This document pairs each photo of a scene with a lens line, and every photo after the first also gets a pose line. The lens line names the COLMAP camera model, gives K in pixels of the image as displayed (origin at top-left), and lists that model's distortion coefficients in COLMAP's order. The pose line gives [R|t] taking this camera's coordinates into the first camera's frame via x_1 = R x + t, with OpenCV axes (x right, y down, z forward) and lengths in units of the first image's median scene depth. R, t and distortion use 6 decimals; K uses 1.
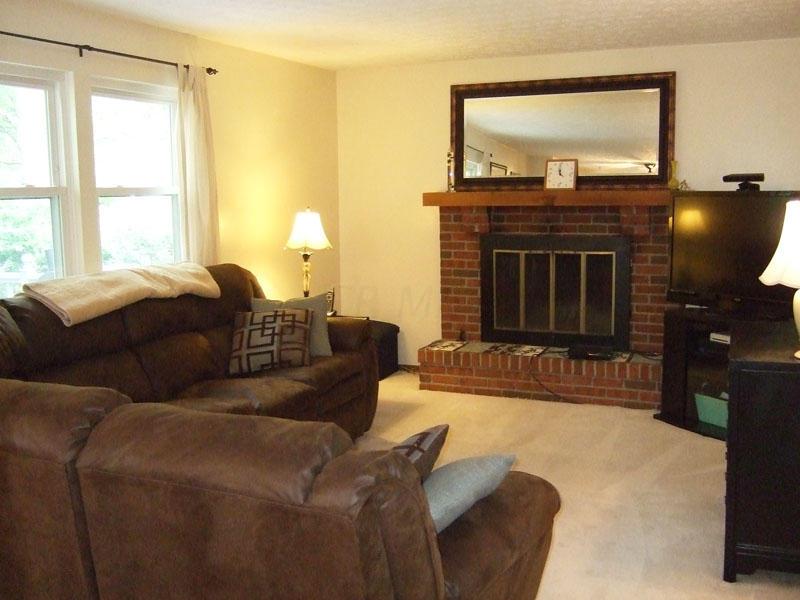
lens RADIAL K [[839.5, 0, 400.8], [0, 839.5, 286.8], [0, 0, 1]] dist [-0.049170, 0.025672]
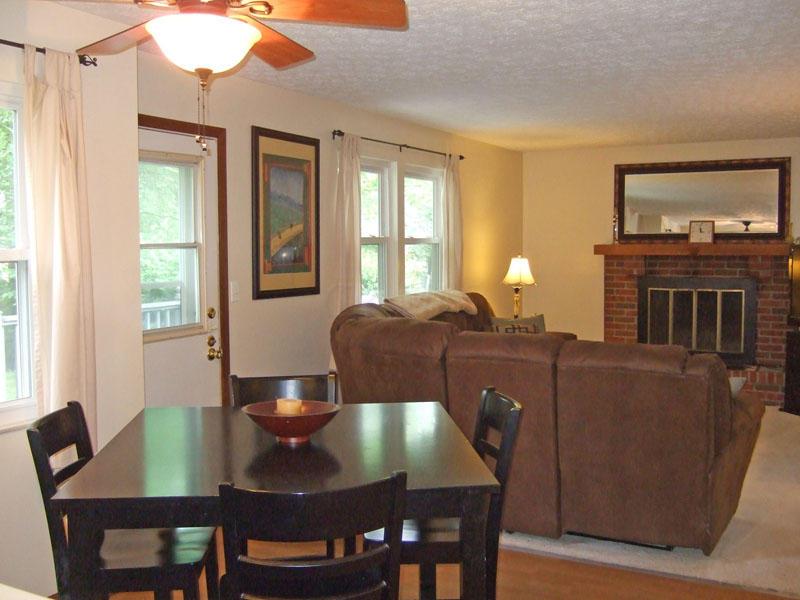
lens RADIAL K [[839.5, 0, 400.8], [0, 839.5, 286.8], [0, 0, 1]] dist [-0.049170, 0.025672]
pose [[0.997236, 0.013193, -0.073117, -0.191739], [-0.017760, 0.997908, -0.062167, 0.045272], [0.072144, 0.063294, 0.995384, -0.359464]]
